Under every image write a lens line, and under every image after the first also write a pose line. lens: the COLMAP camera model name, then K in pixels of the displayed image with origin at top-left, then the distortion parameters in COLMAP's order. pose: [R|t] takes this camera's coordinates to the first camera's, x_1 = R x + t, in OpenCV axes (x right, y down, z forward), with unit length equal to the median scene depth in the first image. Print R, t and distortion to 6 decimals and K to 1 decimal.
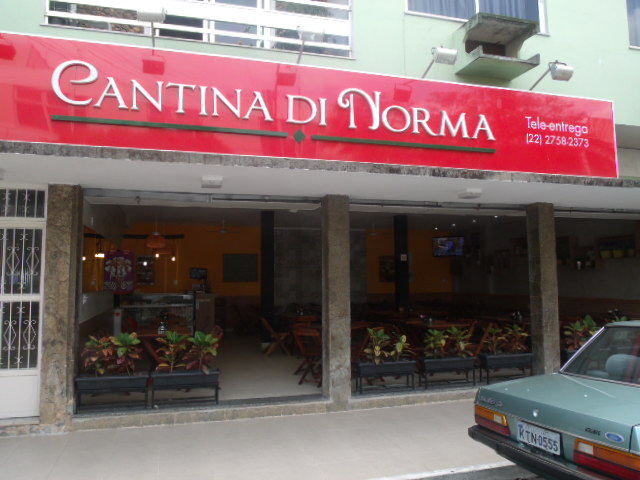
lens RADIAL K [[534.0, 0, 316.0], [0, 534.0, 243.4], [0, 0, 1]] dist [-0.041612, 0.007577]
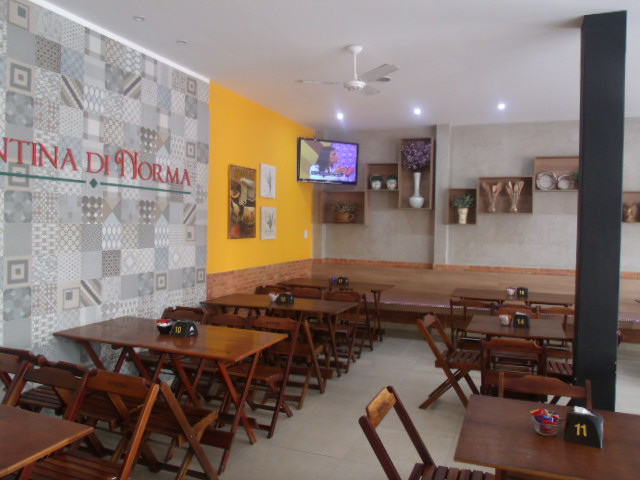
lens RADIAL K [[509.3, 0, 316.1], [0, 509.3, 235.9], [0, 0, 1]] dist [-0.040662, 0.008400]
pose [[0.608931, -0.000776, 0.793223, -0.144890], [-0.074848, 0.995481, 0.058433, 0.057297], [-0.789684, -0.094953, 0.606121, 0.937112]]
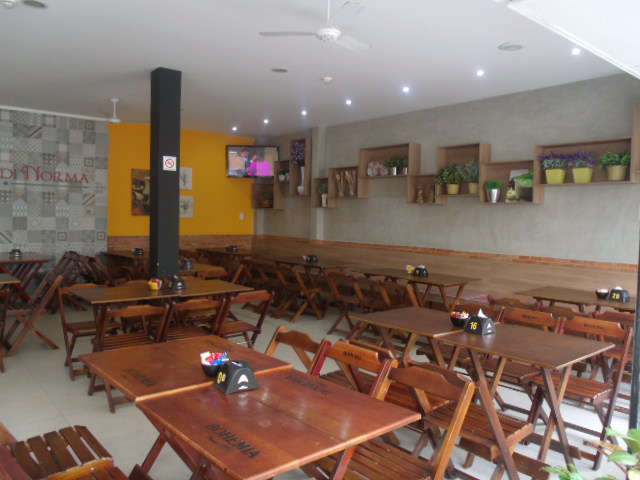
lens RADIAL K [[509.3, 0, 322.4], [0, 509.3, 238.4], [0, 0, 1]] dist [-0.040662, 0.008400]
pose [[0.913737, 0.008409, 0.406220, 0.105086], [-0.054347, 0.993331, 0.101682, 0.037842], [-0.402656, -0.114988, 0.908100, 0.529511]]
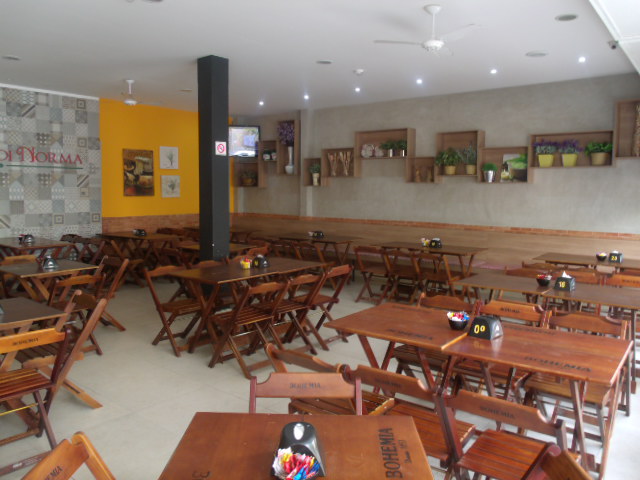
lens RADIAL K [[509.3, 0, 320.6], [0, 509.3, 238.0], [0, 0, 1]] dist [-0.040662, 0.008400]
pose [[0.817378, -0.039697, 0.574732, -0.027778], [-0.053073, 0.988192, 0.143734, 0.034526], [-0.573652, -0.147988, 0.805620, 0.553120]]
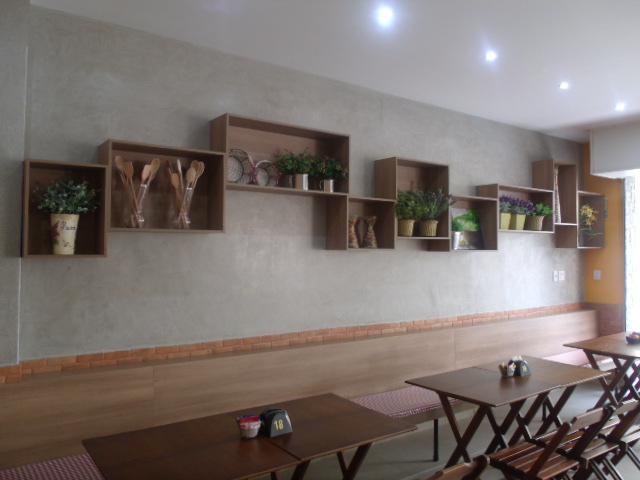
lens RADIAL K [[509.3, 0, 317.1], [0, 509.3, 234.9], [0, 0, 1]] dist [-0.040662, 0.008400]
pose [[-0.320764, 0.041004, 0.946271, 0.146566], [-0.065192, 0.995737, -0.065246, 0.063189], [-0.944913, -0.082618, -0.316724, 1.110826]]
